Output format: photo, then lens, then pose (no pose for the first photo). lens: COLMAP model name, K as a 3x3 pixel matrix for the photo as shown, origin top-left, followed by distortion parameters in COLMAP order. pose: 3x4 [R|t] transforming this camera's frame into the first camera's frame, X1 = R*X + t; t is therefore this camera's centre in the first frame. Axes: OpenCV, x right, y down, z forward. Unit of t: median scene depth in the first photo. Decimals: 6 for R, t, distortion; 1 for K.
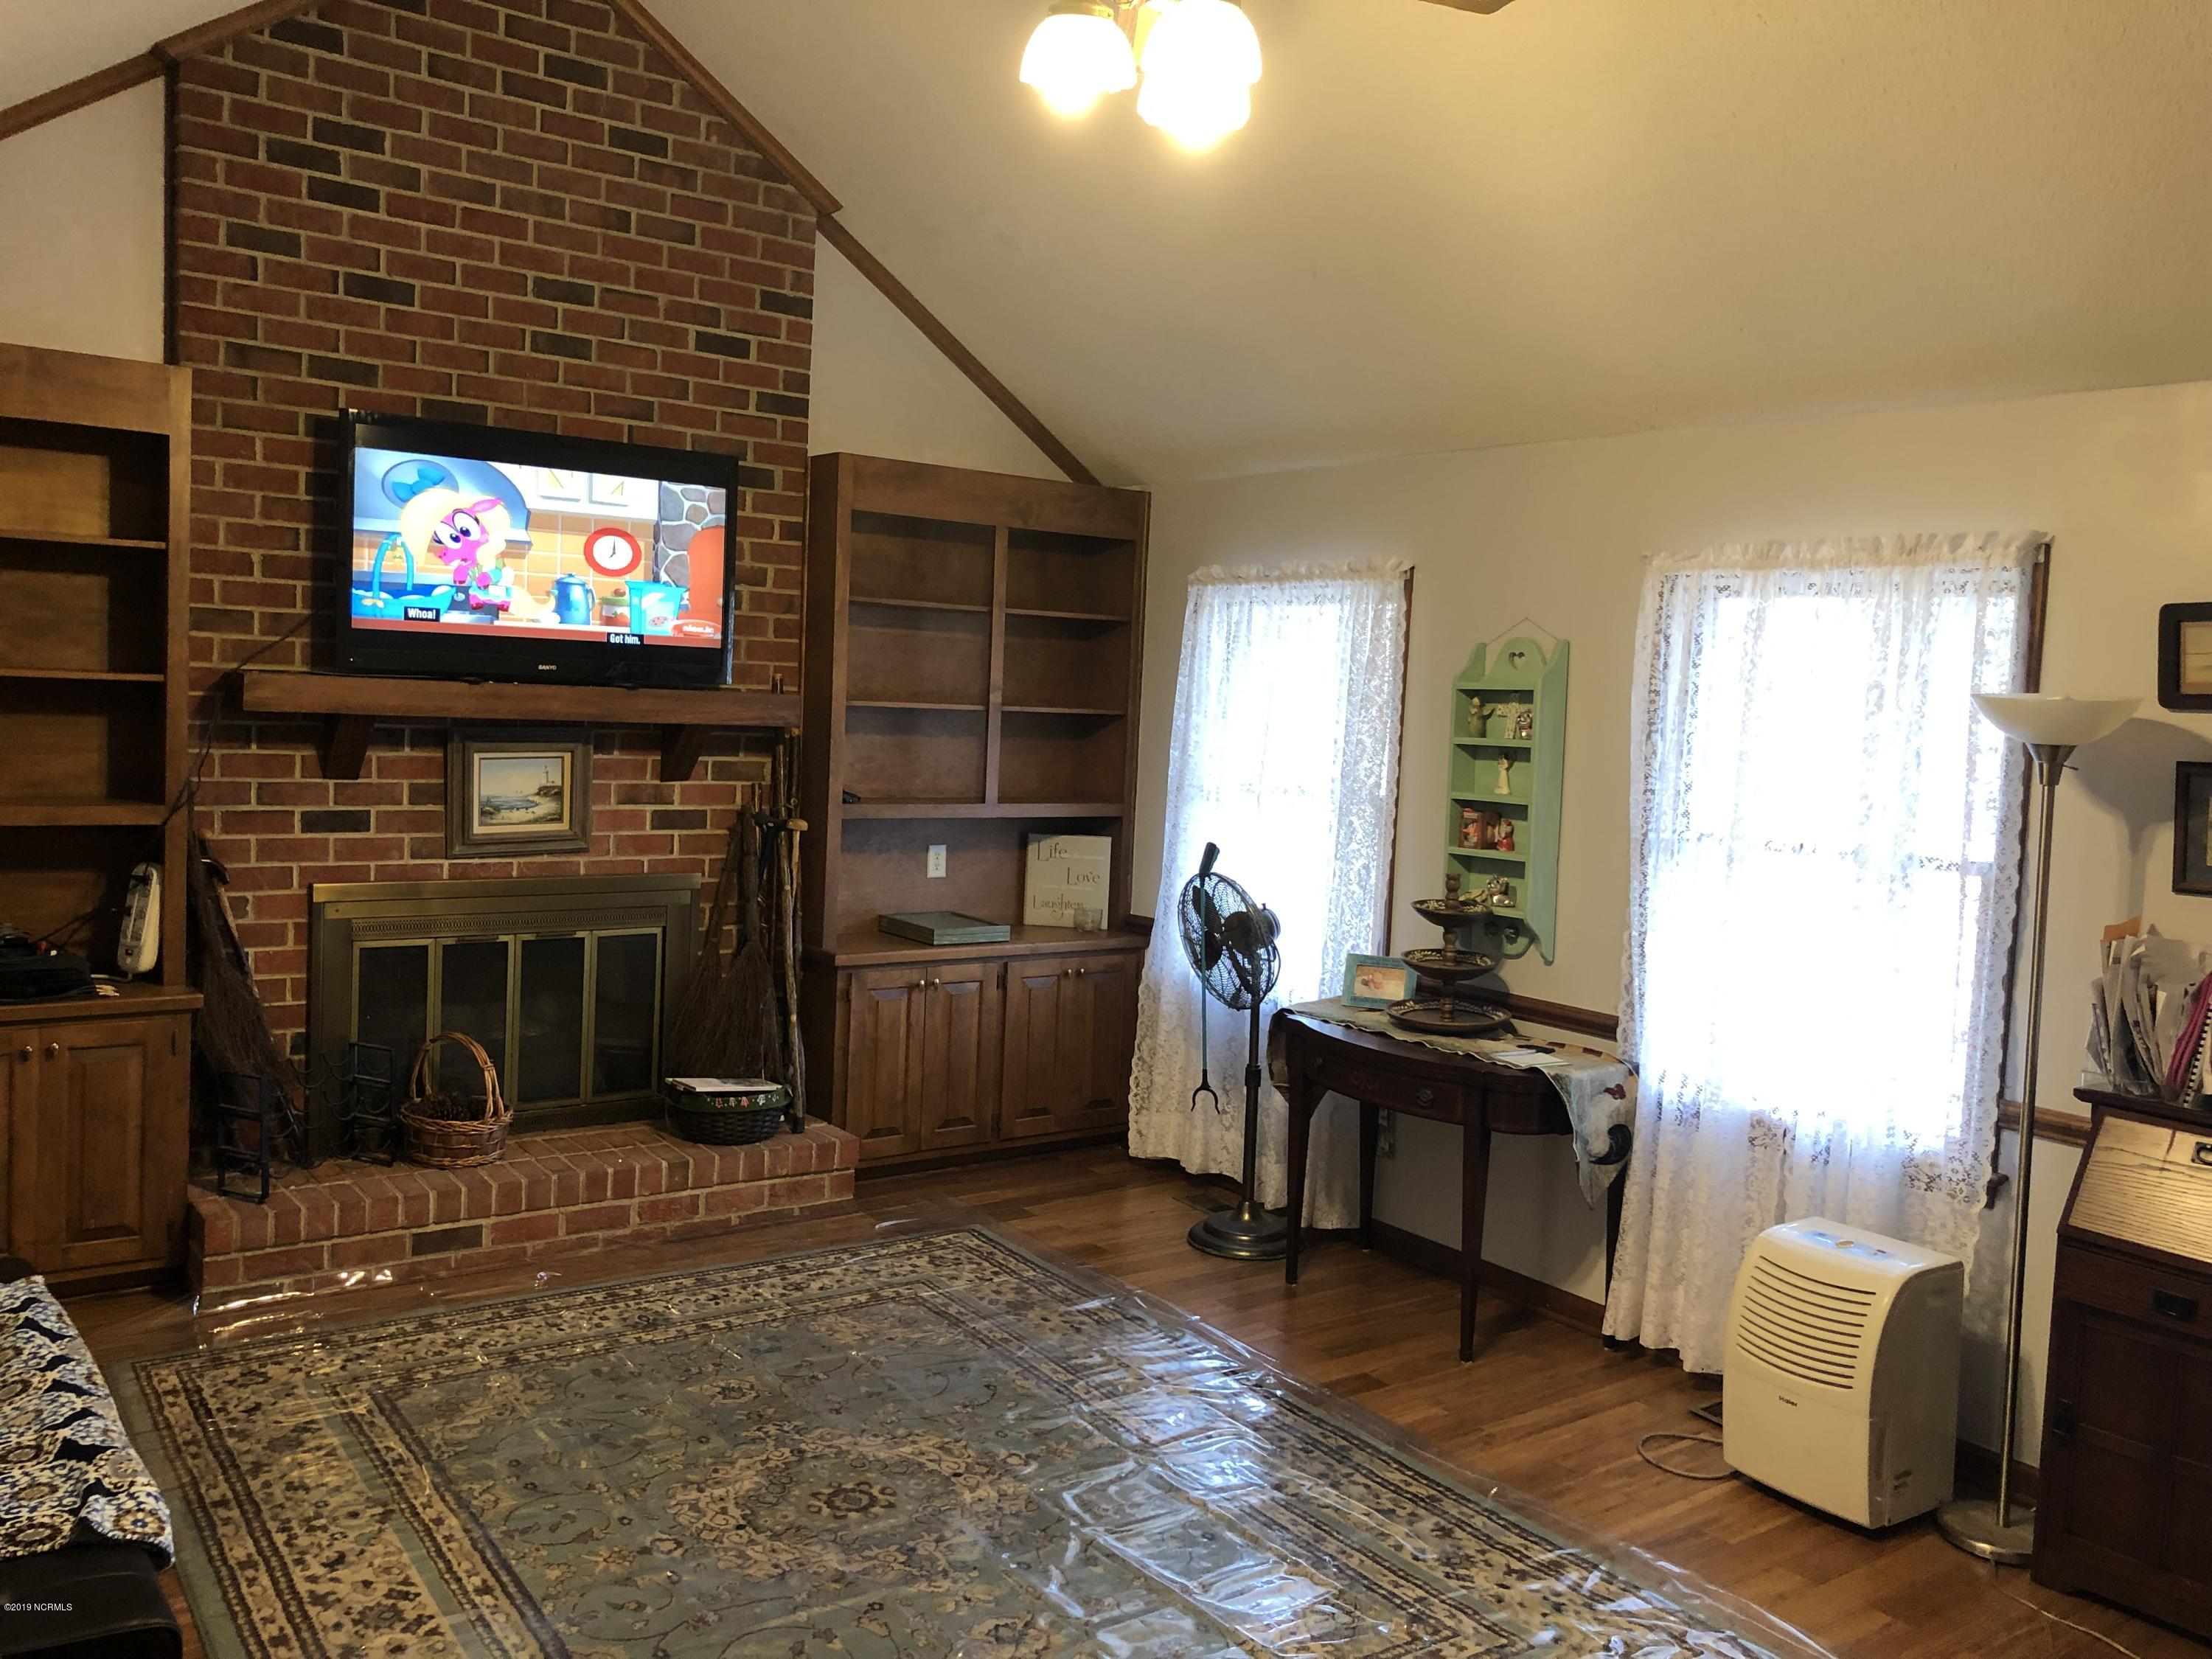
lens RADIAL K [[1819.1, 0, 1097.4], [0, 1819.1, 830.2], [0, 0, 1]] dist [0.050326, -0.072730]
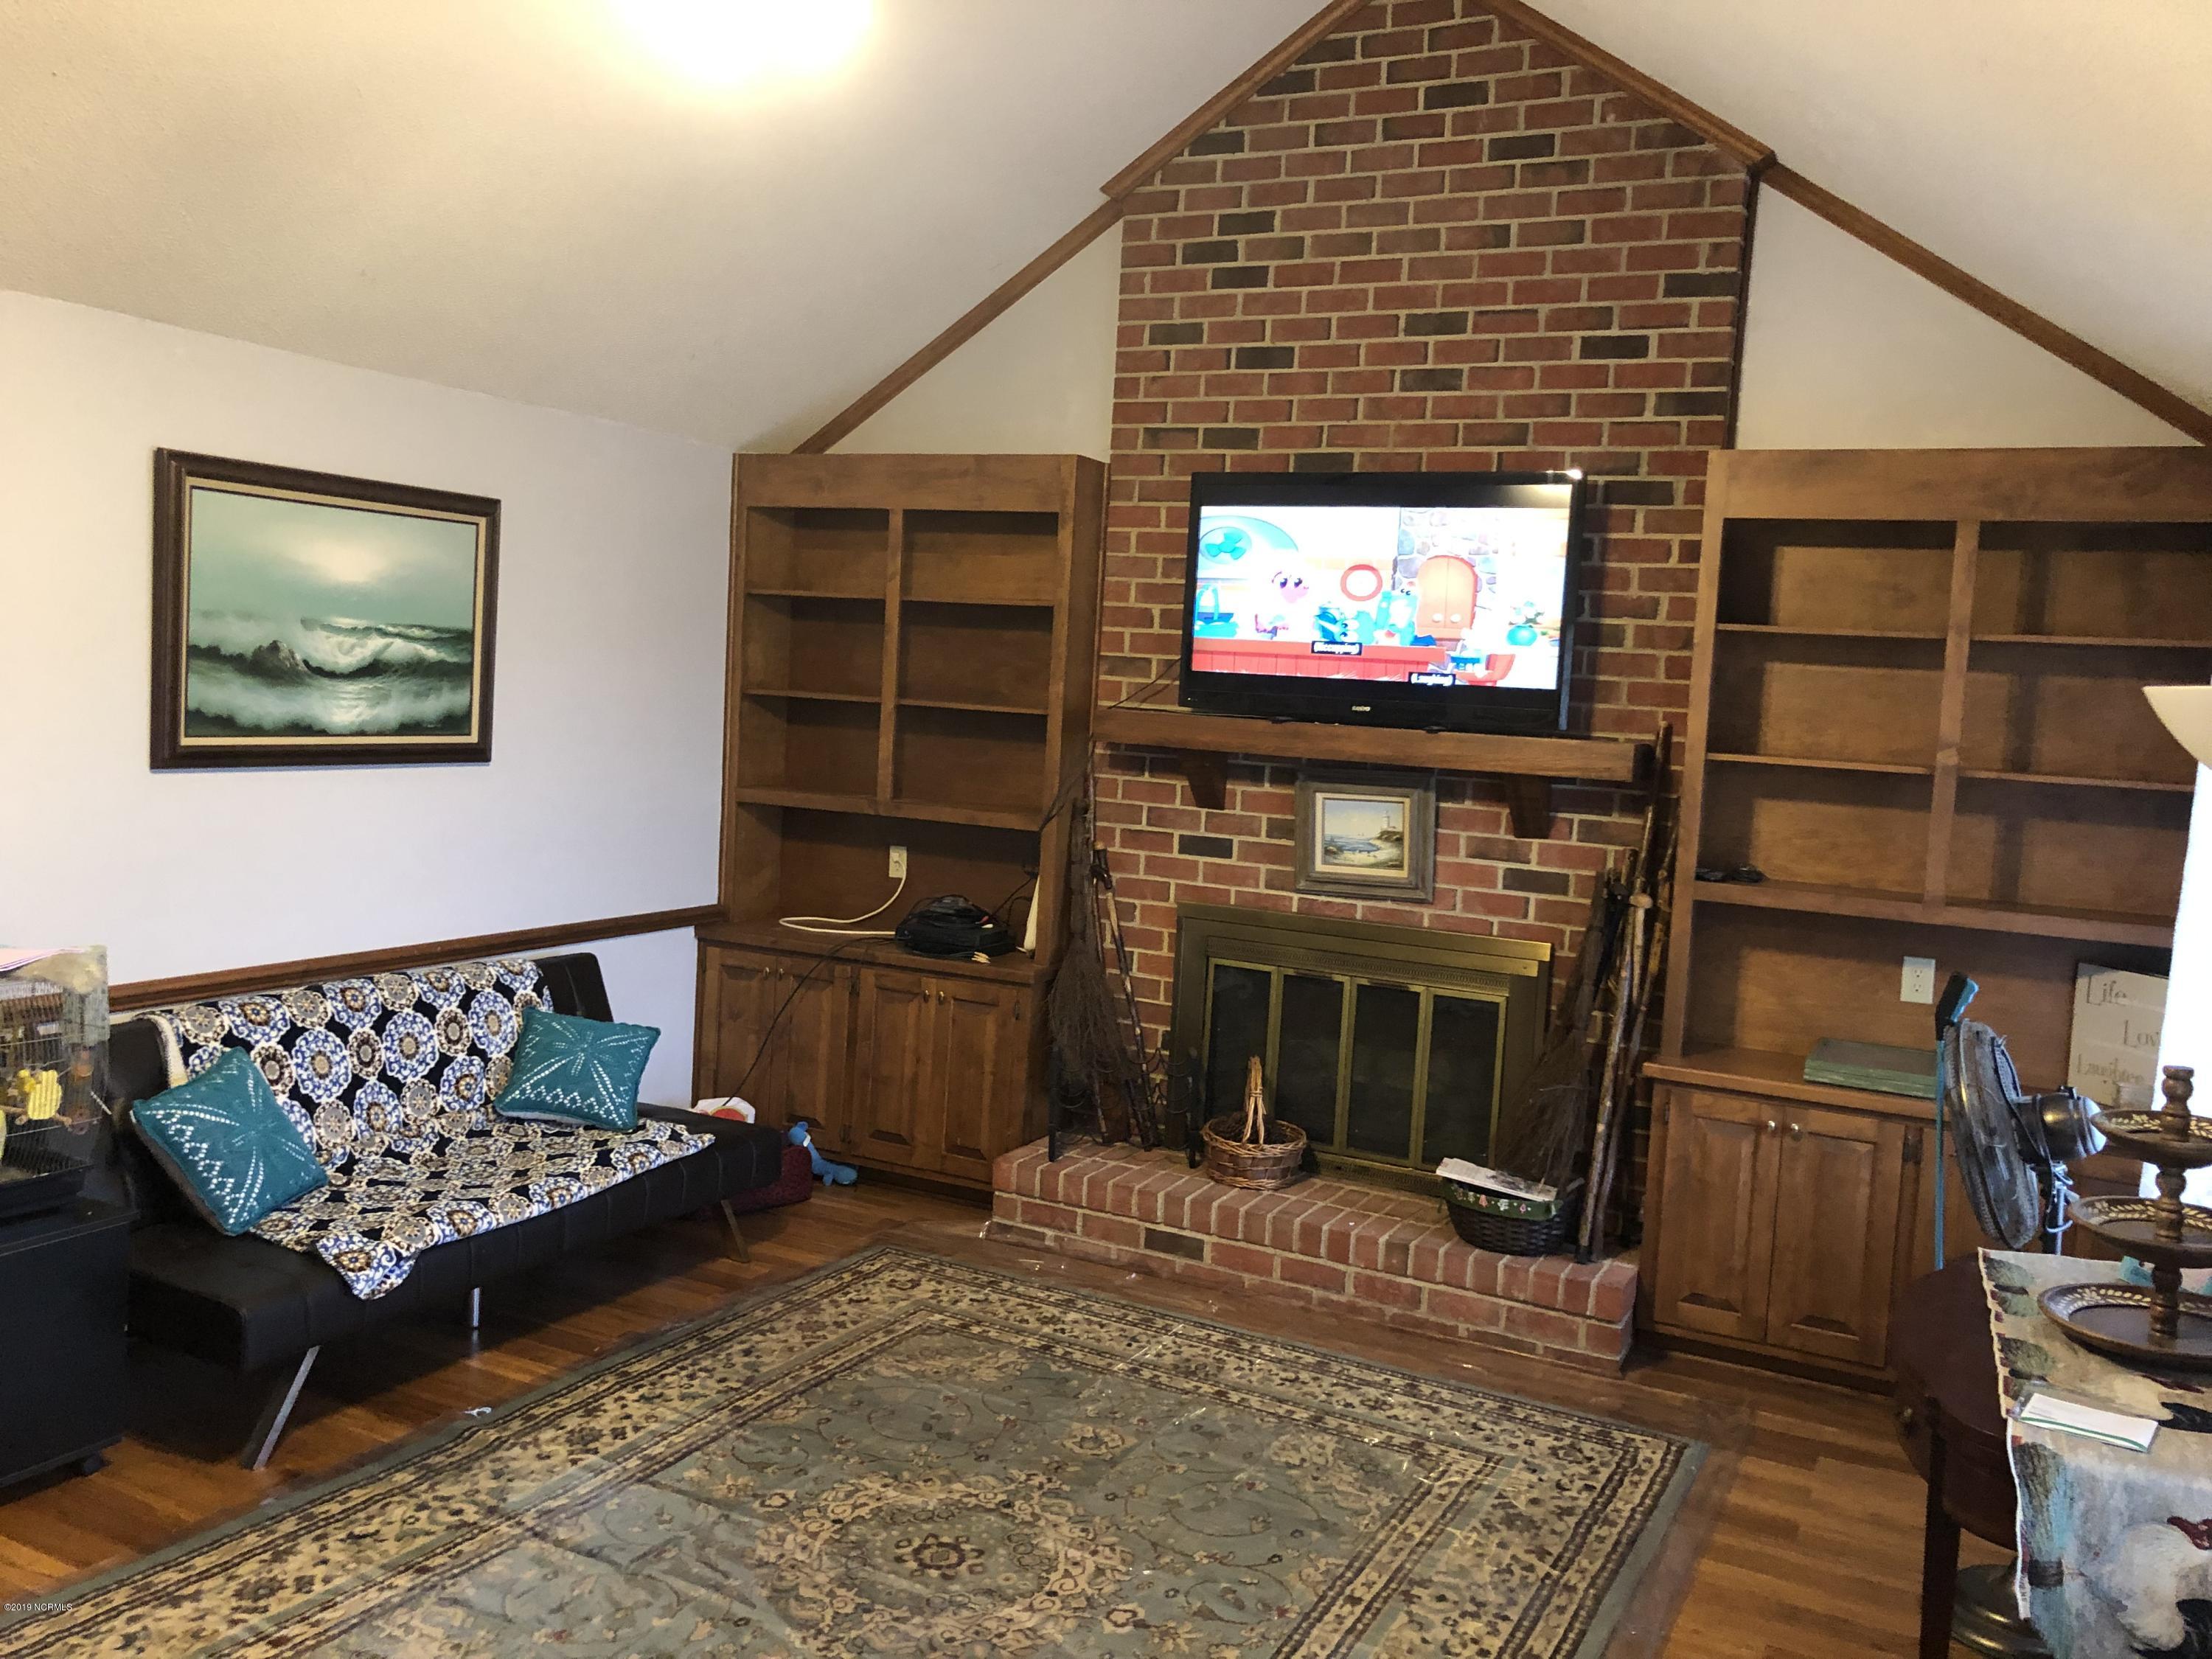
lens RADIAL K [[1819.1, 0, 1099.8], [0, 1819.1, 827.7], [0, 0, 1]] dist [0.050326, -0.072730]
pose [[0.447394, 0.054626, -0.892667, 0.515478], [-0.109469, 0.993972, 0.005960, -0.015251], [0.887612, 0.095053, 0.450677, 0.435989]]
